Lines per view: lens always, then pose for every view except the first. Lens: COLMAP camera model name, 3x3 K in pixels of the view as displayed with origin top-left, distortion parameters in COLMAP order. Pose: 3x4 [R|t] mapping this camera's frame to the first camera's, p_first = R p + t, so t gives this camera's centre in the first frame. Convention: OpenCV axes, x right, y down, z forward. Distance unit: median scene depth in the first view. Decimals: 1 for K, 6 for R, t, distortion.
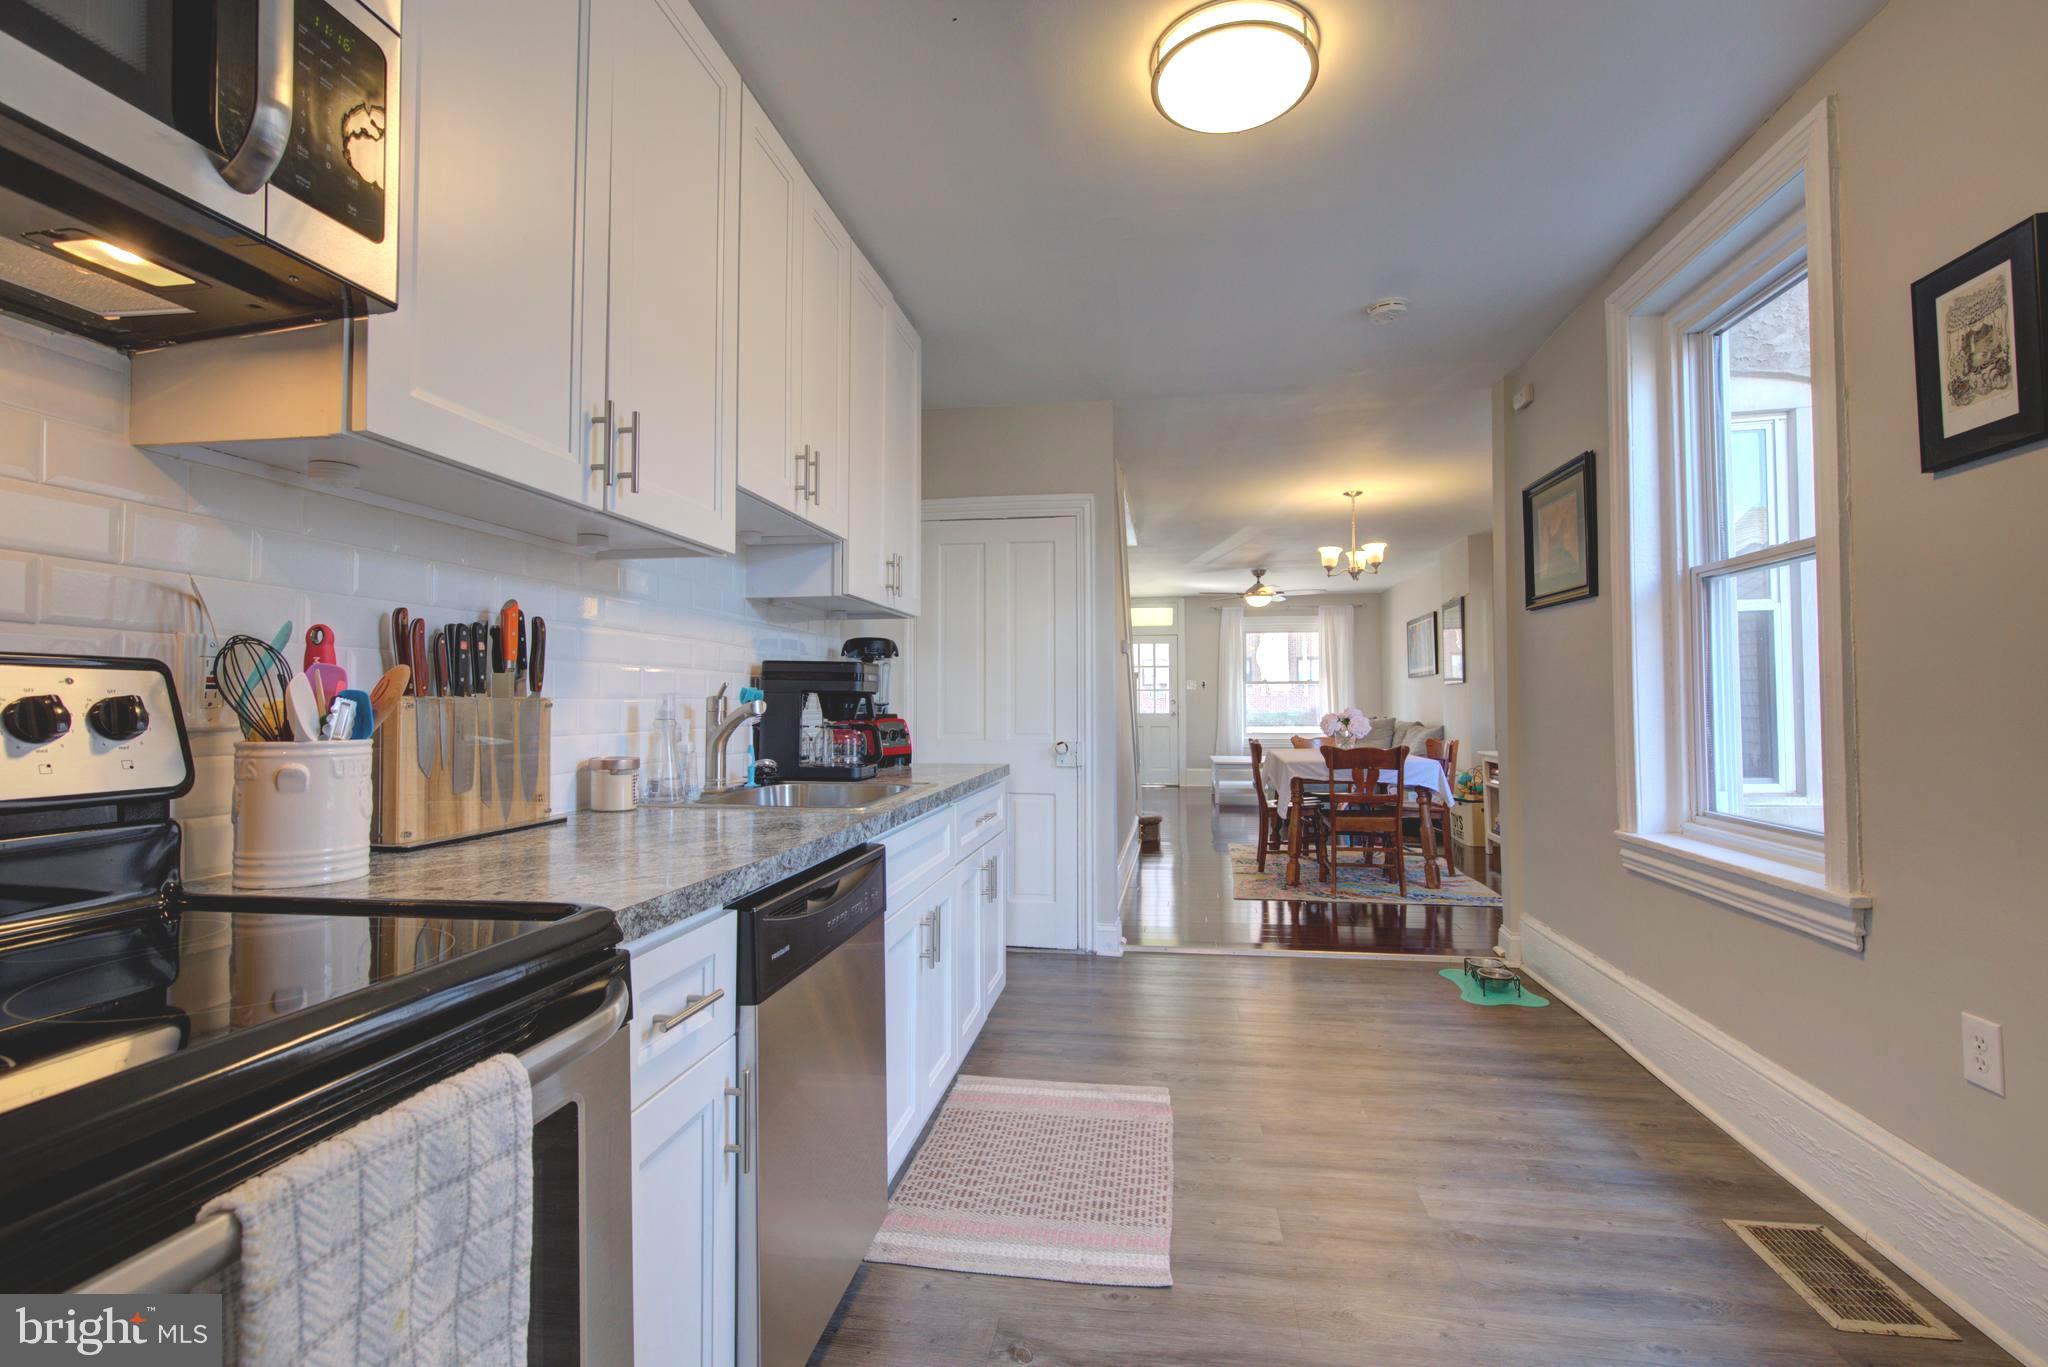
lens RADIAL K [[900.0, 0, 1030.8], [0, 900.0, 677.5], [0, 0, 1]] dist [-0.002091, 0.000146]
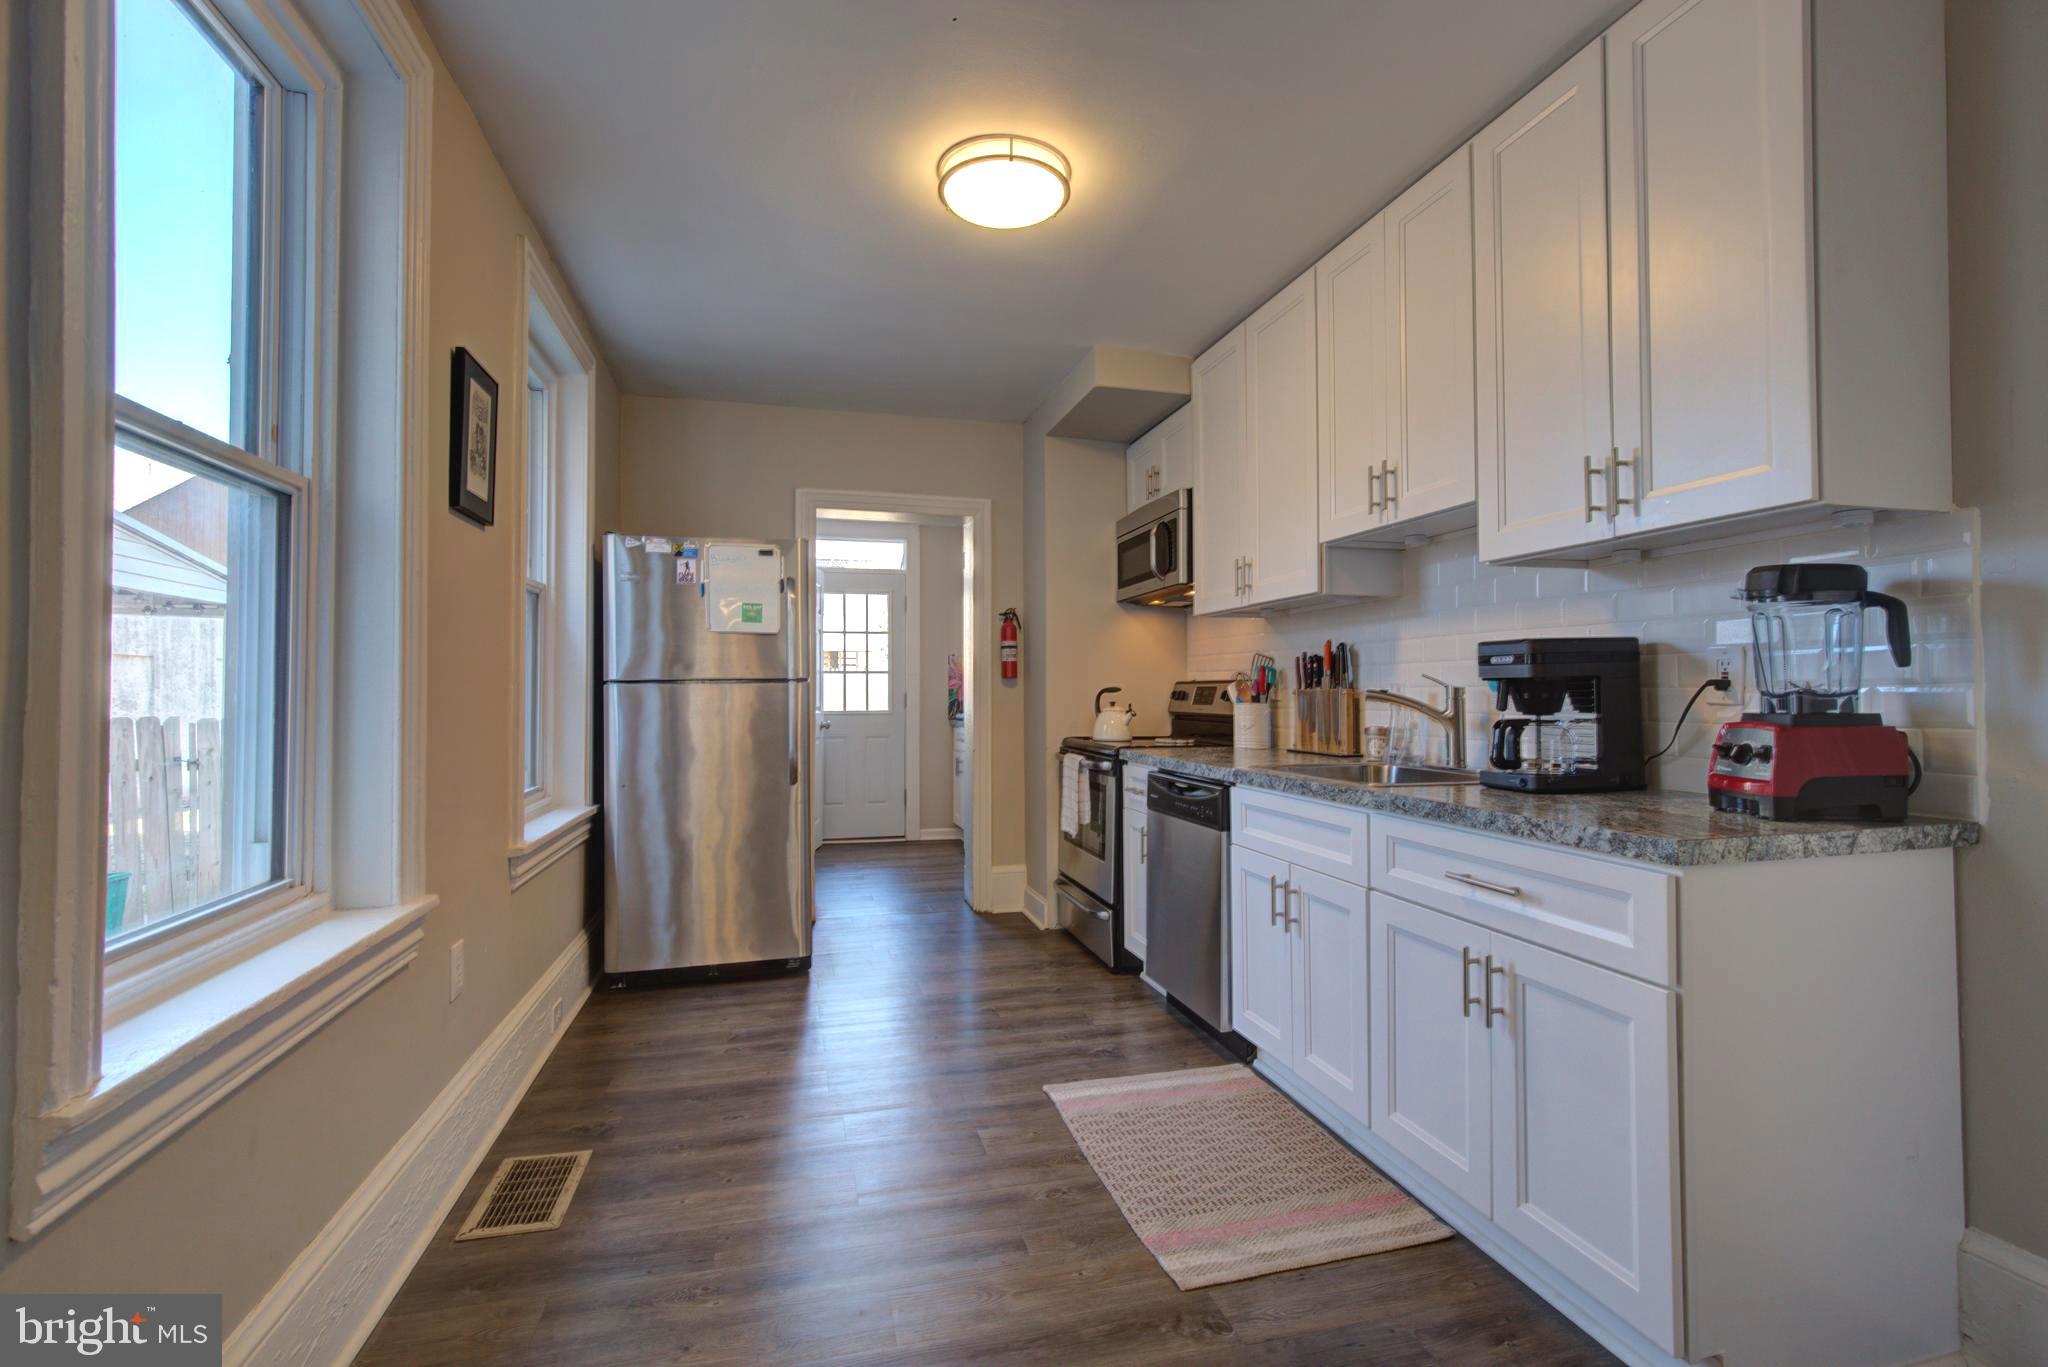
lens RADIAL K [[919.0, 0, 1036.6], [0, 919.0, 684.0], [0, 0, 1]] dist [-0.002356, 0.001318]
pose [[-0.909885, 0.003604, -0.414846, 0.580136], [0.019018, 0.999273, -0.033032, 0.045233], [0.414425, -0.037945, -0.909292, 1.756525]]
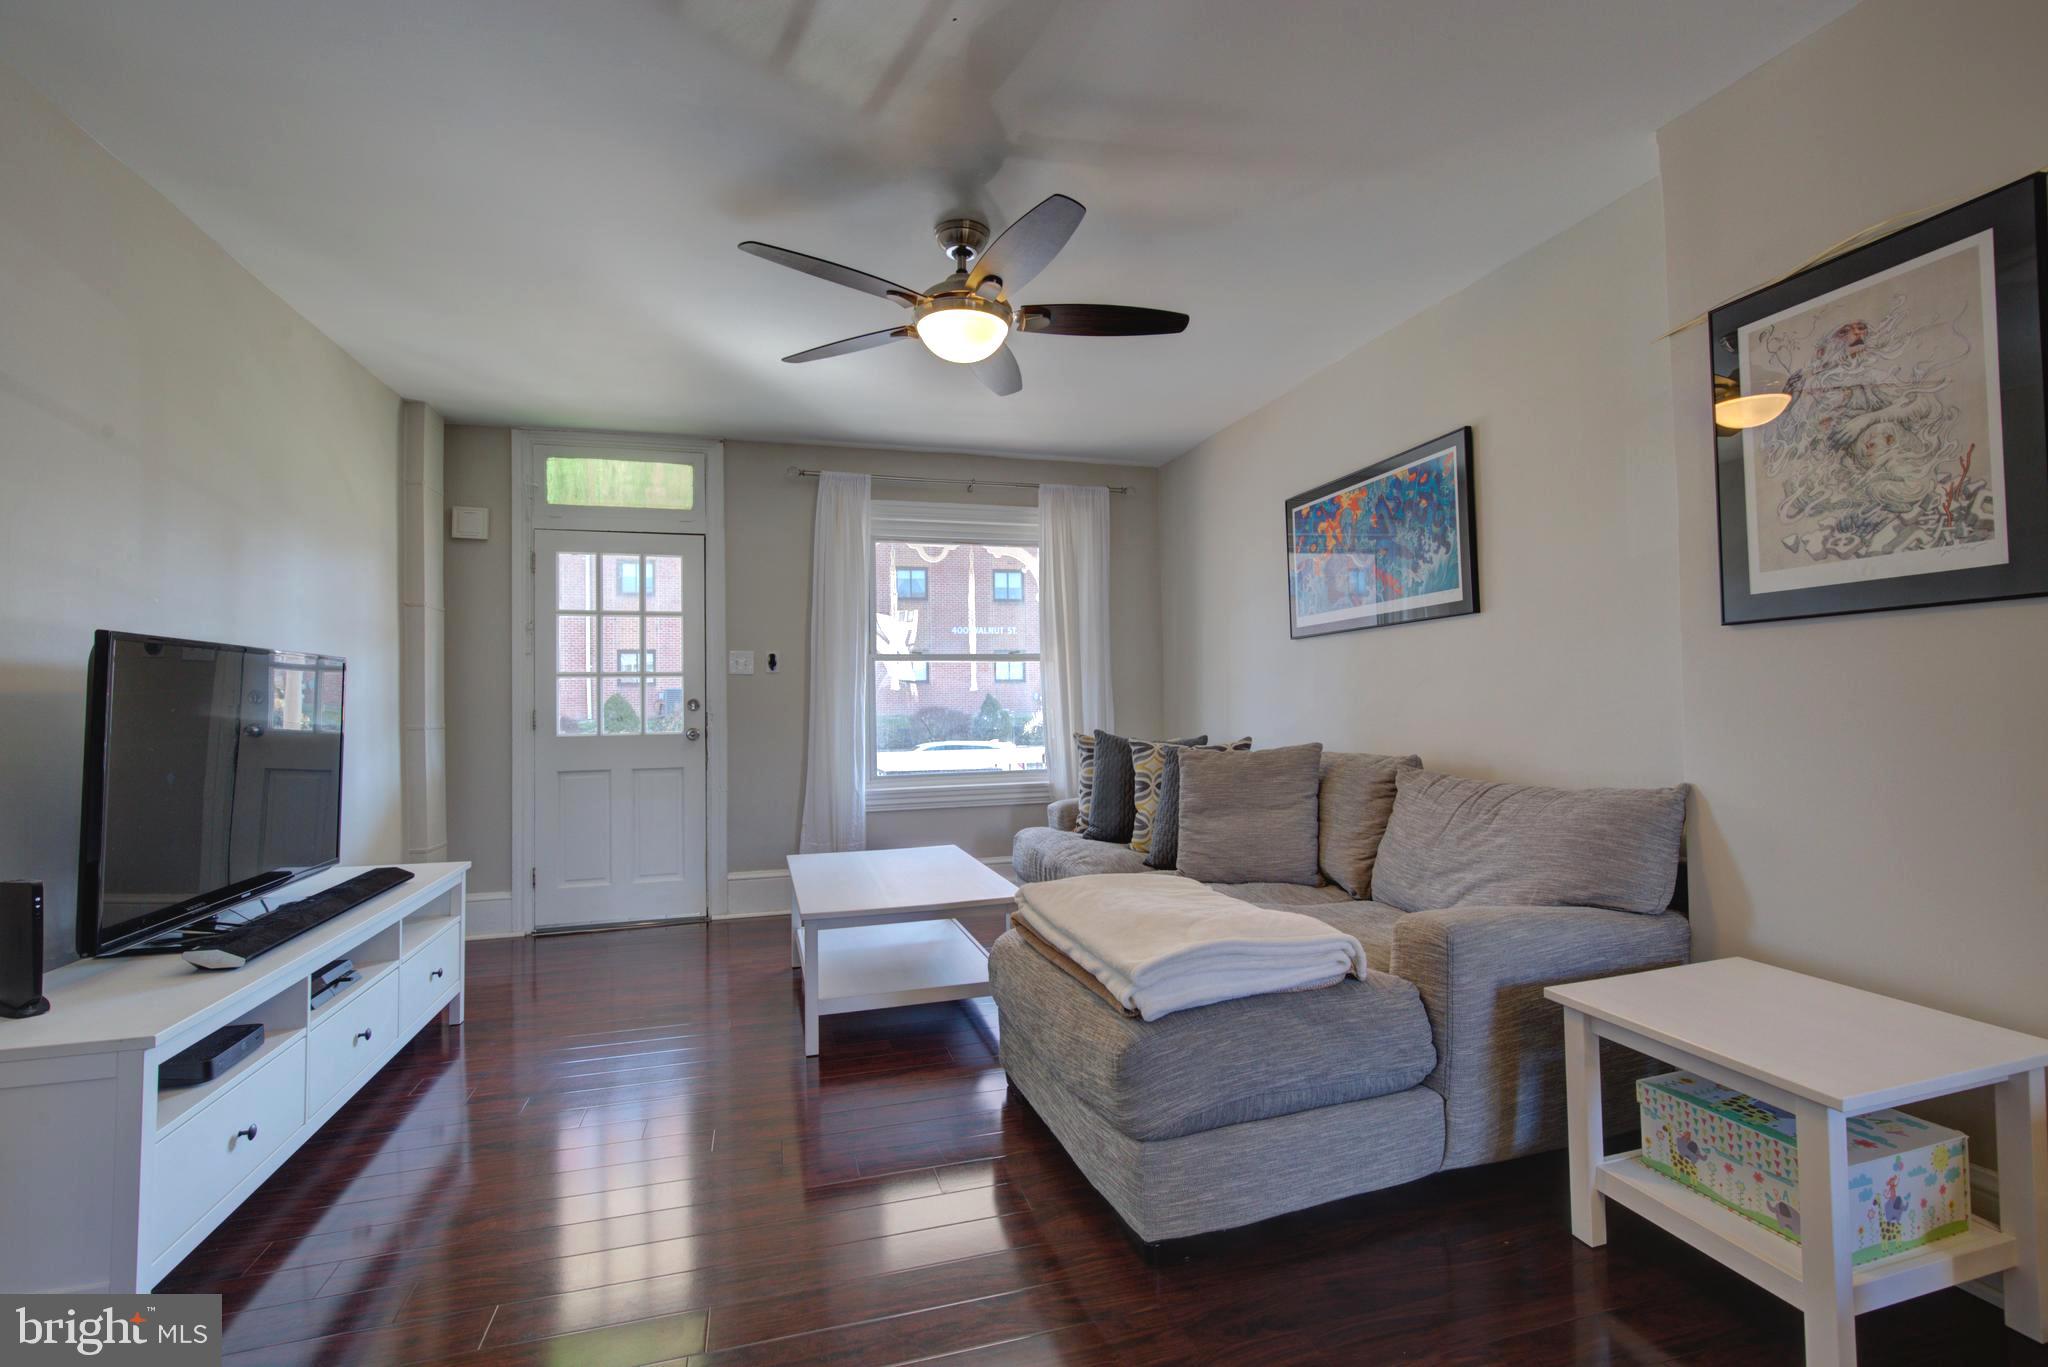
lens RADIAL K [[919.0, 0, 1036.6], [0, 919.0, 684.0], [0, 0, 1]] dist [-0.002356, 0.001318]
pose [[0.897511, -0.002988, 0.440981, 0.599519], [0.000256, 0.999980, 0.006255, 0.080268], [-0.440991, -0.005501, 0.897495, 2.974635]]
